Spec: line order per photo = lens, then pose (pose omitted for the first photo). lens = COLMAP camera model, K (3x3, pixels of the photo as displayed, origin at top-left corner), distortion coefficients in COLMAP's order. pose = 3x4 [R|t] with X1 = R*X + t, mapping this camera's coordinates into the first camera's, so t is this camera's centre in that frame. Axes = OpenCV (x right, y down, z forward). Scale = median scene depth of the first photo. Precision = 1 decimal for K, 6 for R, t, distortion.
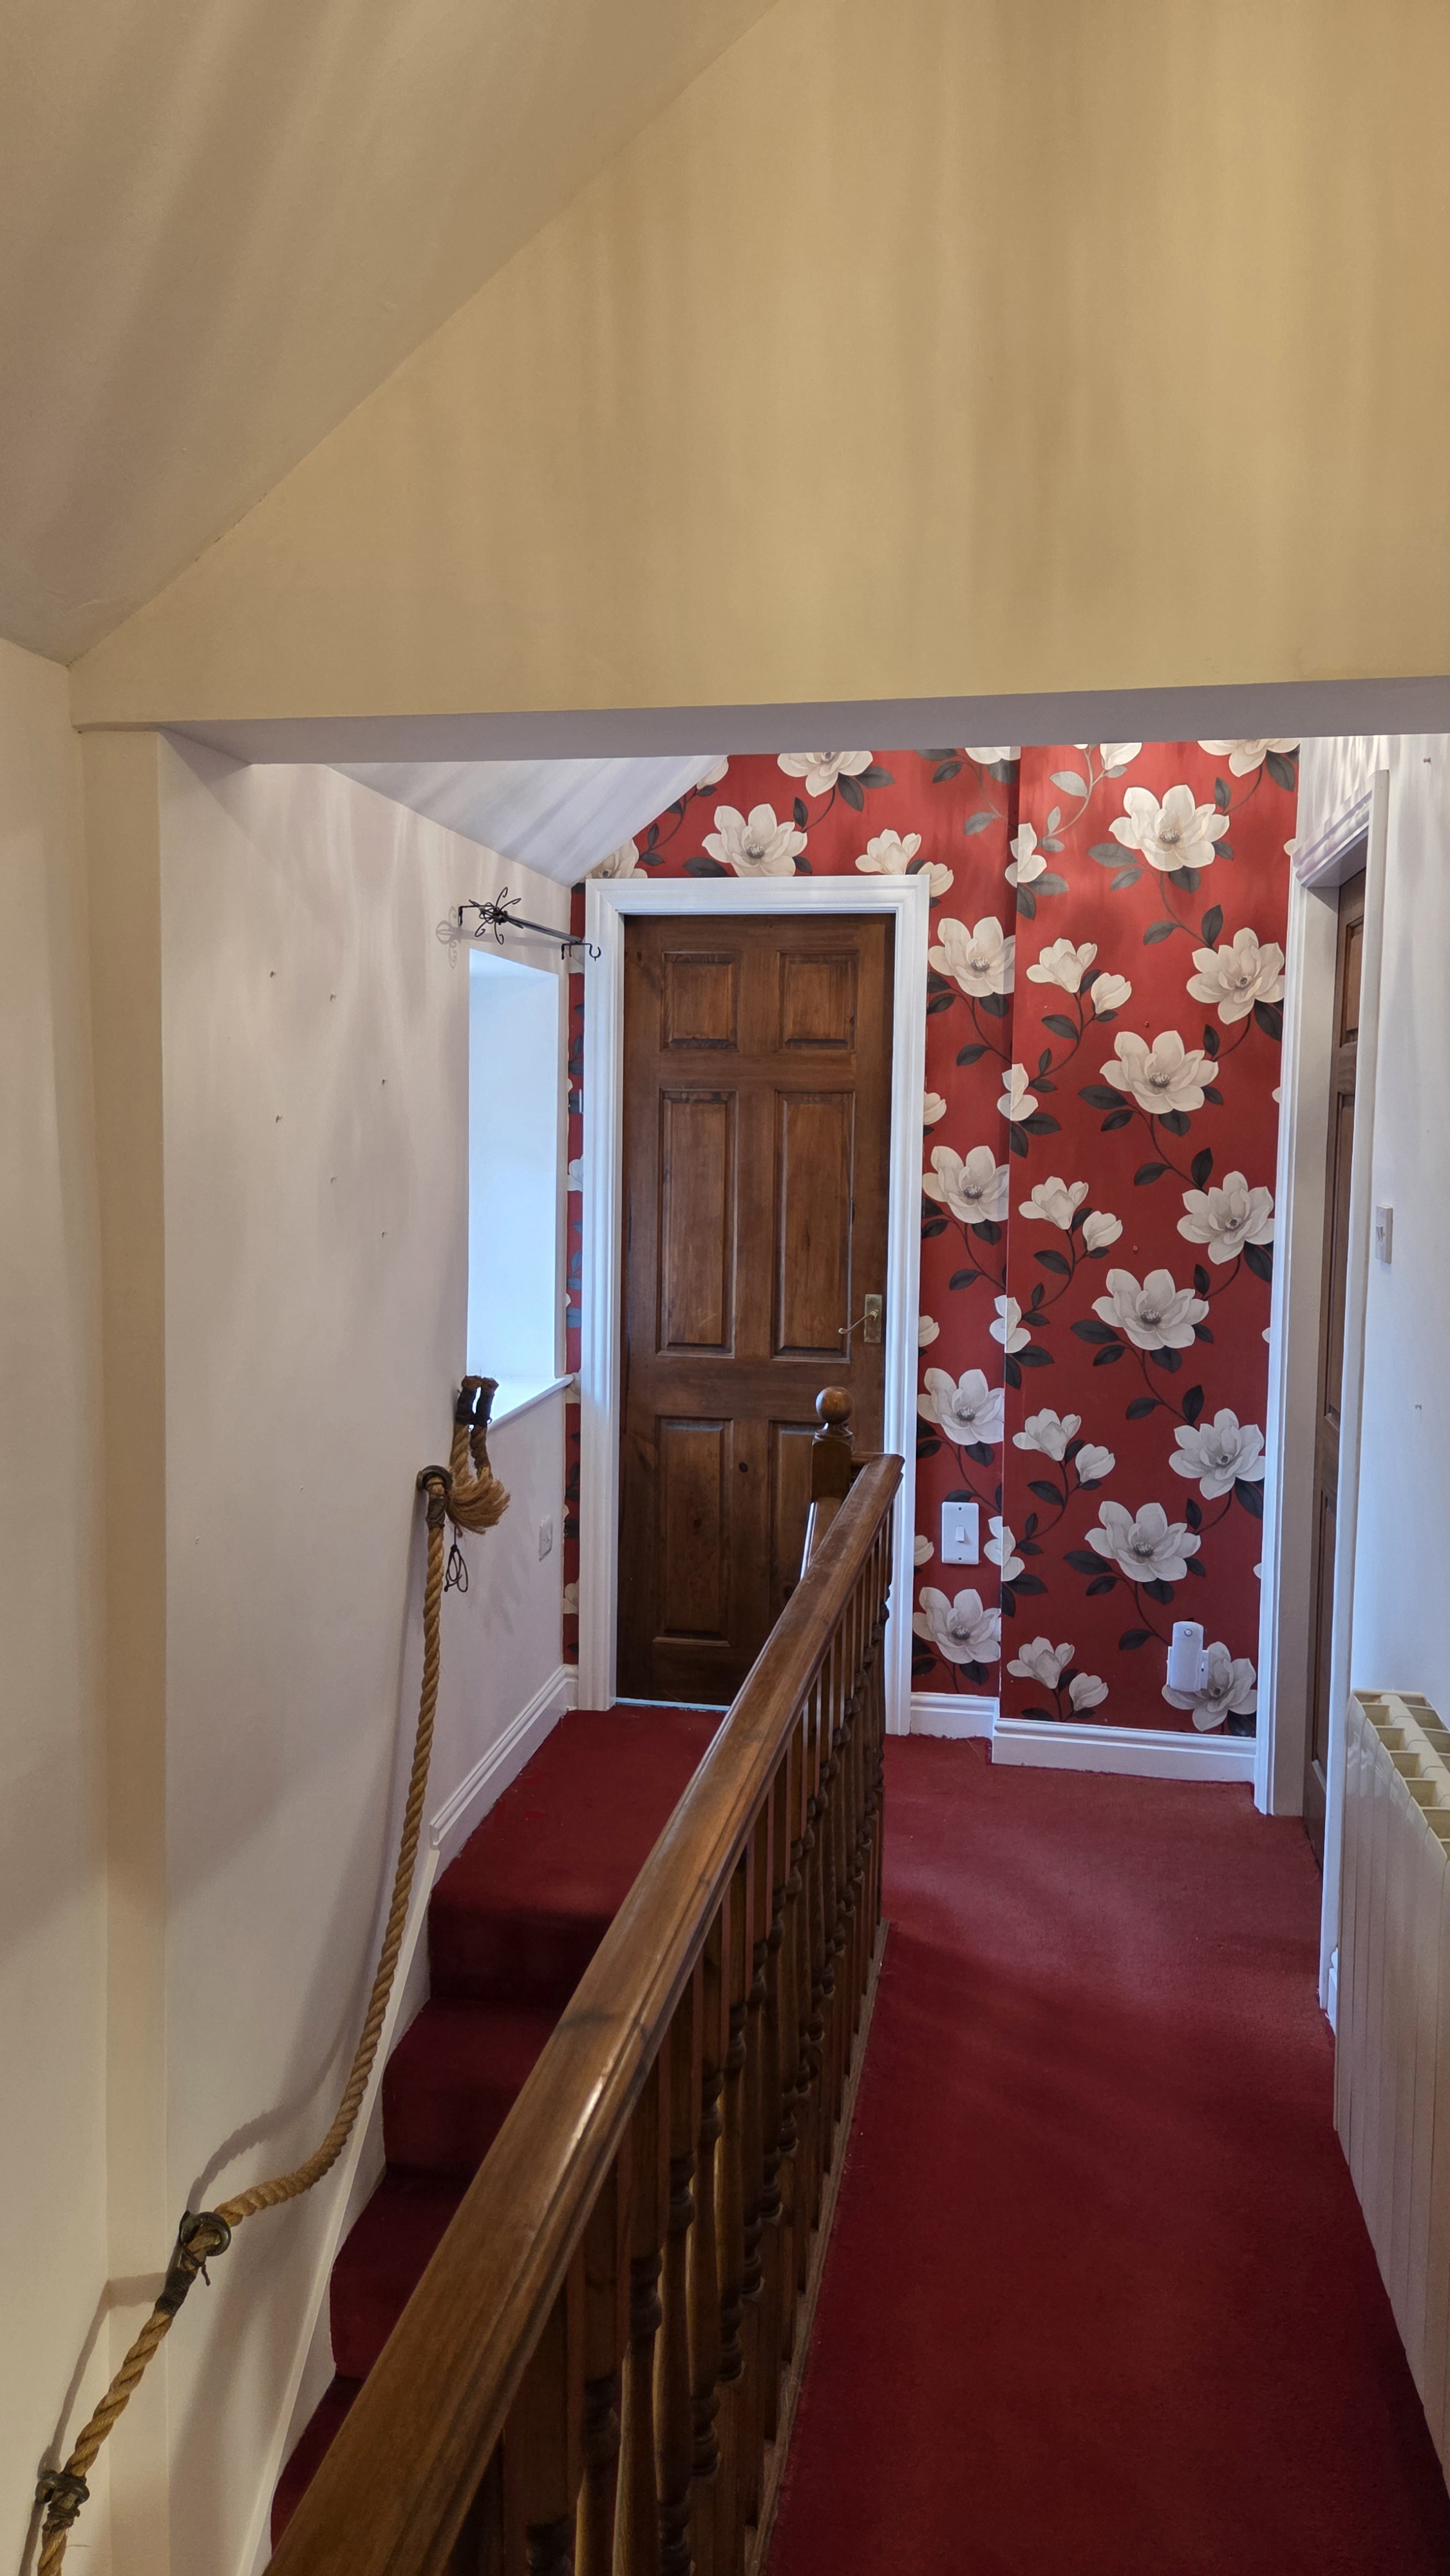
lens RADIAL K [[1752.2, 0, 710.7], [0, 1752.2, 1272.5], [0, 0, 1]] dist [0.071865, -0.016937]
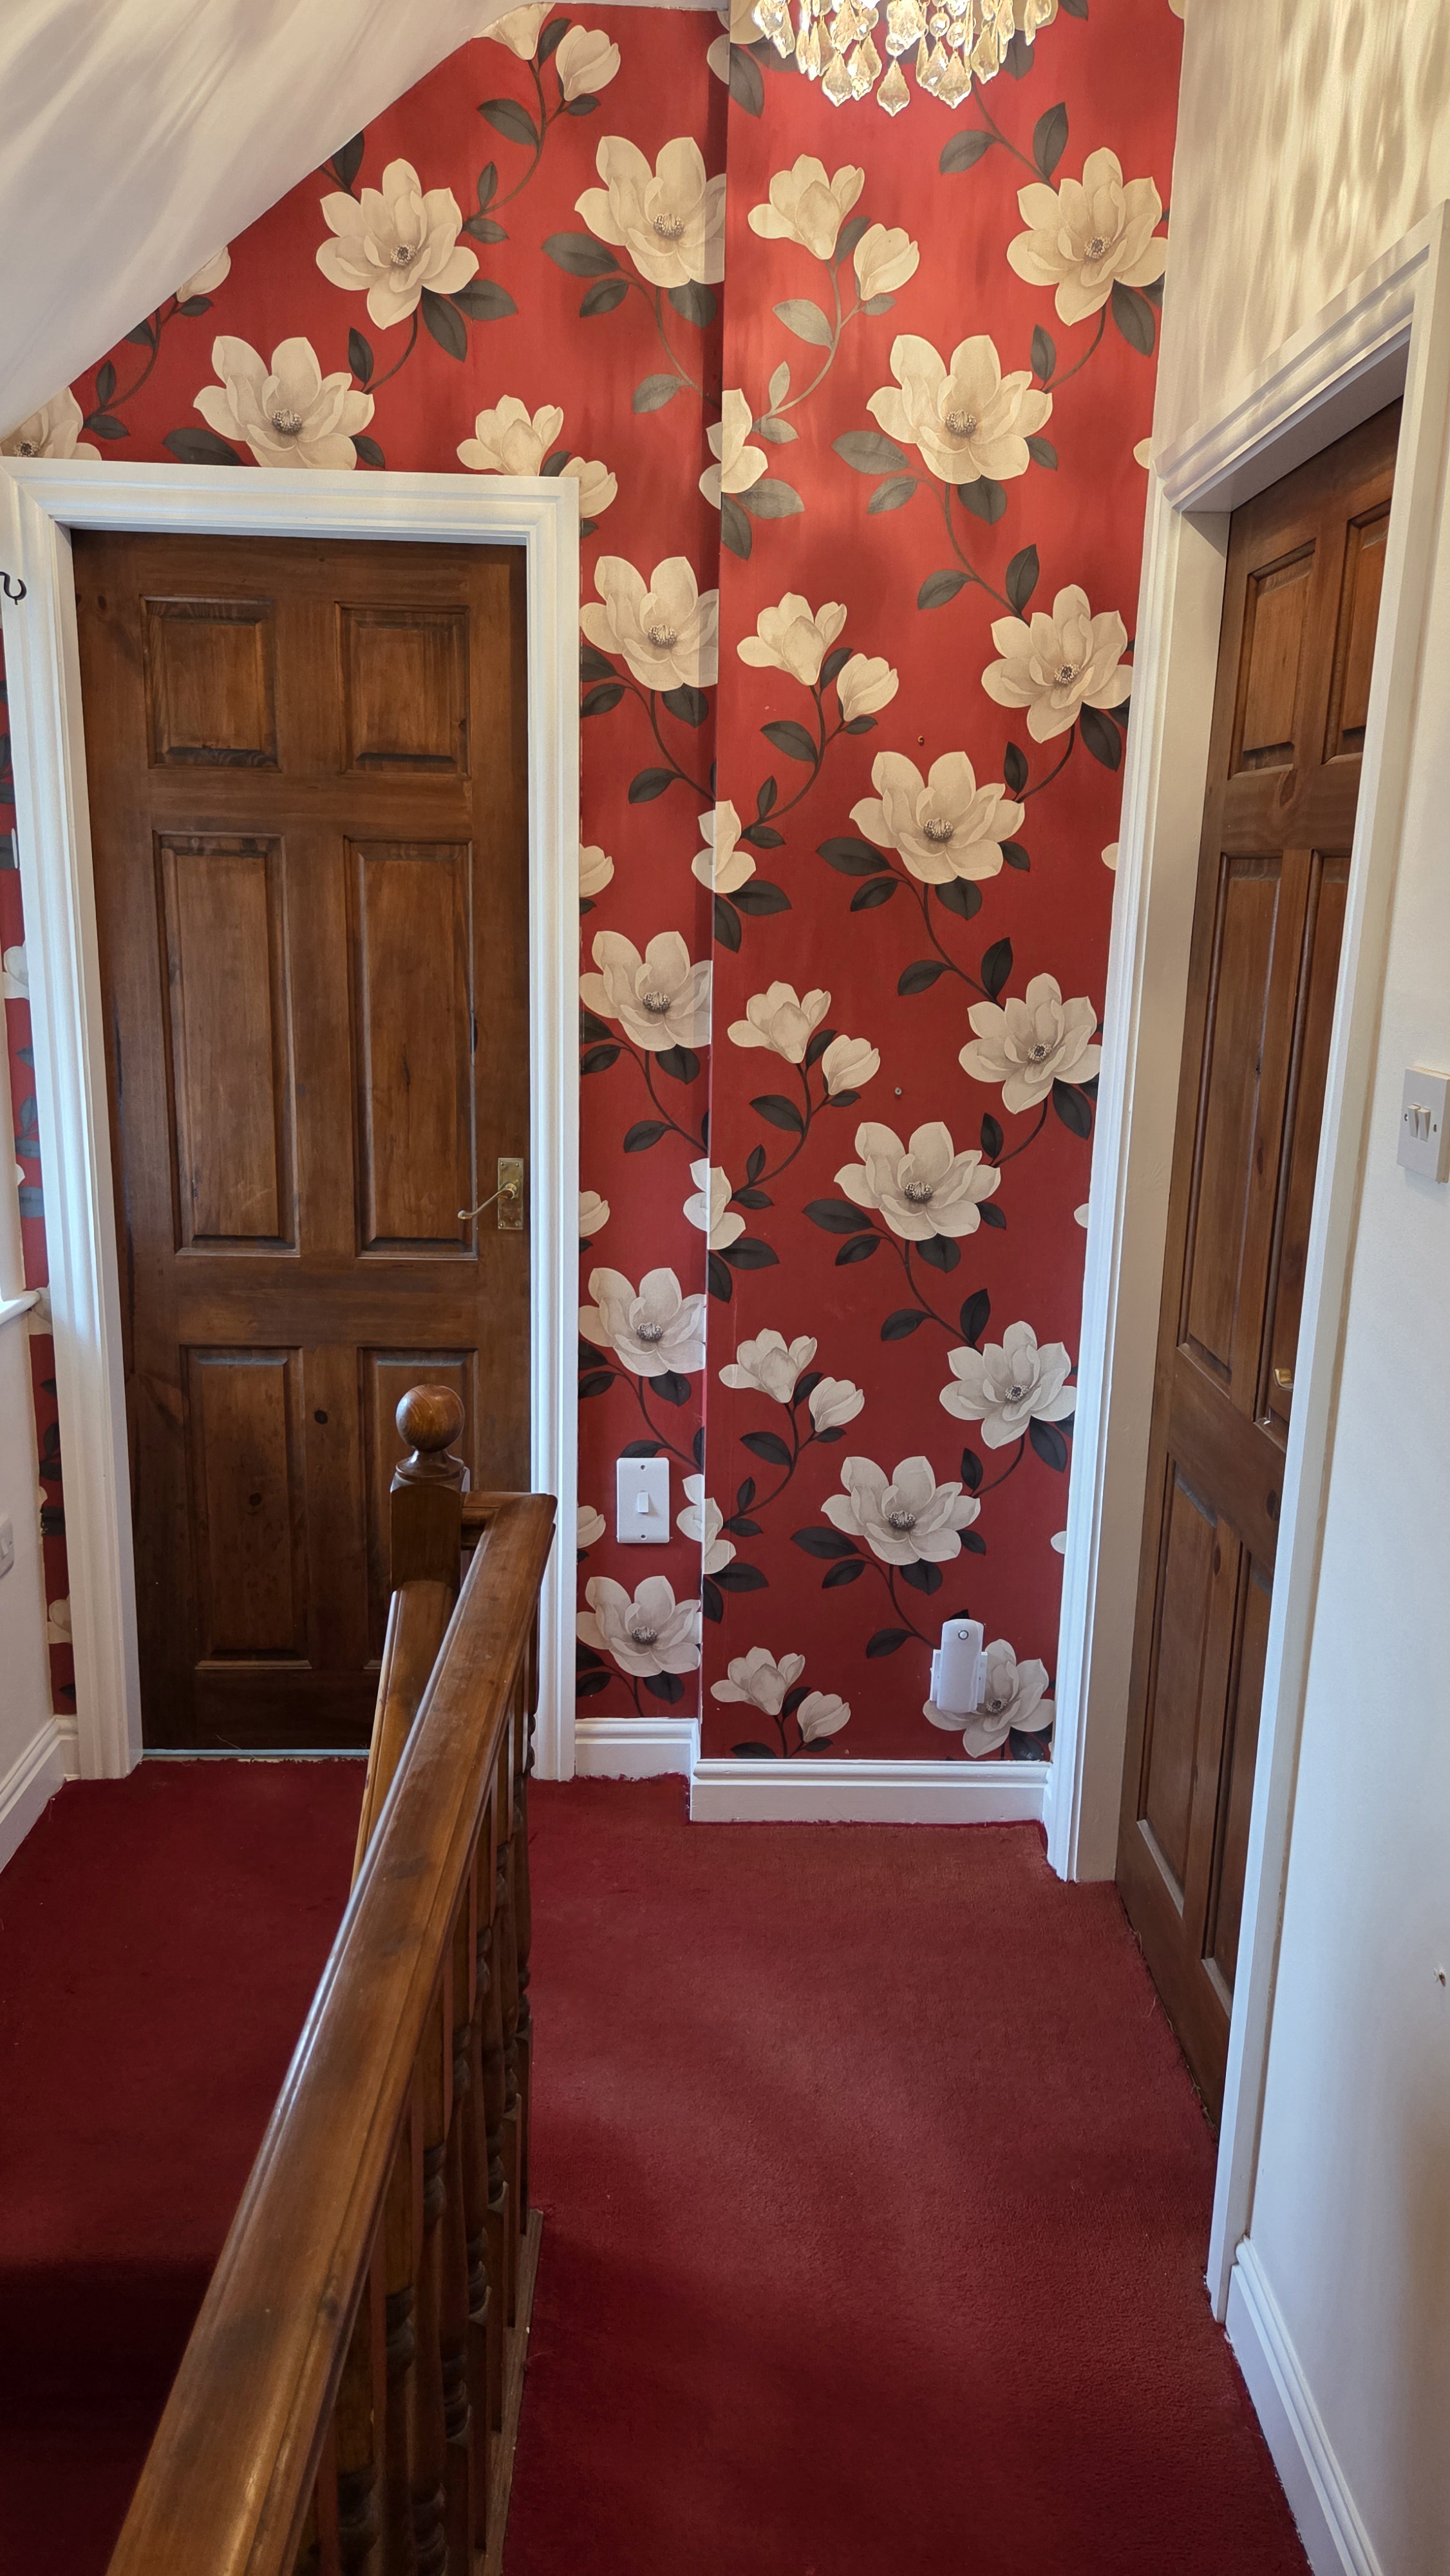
lens RADIAL K [[1752.2, 0, 715.9], [0, 1752.2, 1281.5], [0, 0, 1]] dist [0.071865, -0.016937]
pose [[0.981095, -0.034405, 0.190442, 0.042801], [0.007705, 0.990234, 0.139200, -0.033997], [-0.193371, -0.135101, 0.971779, 0.344574]]
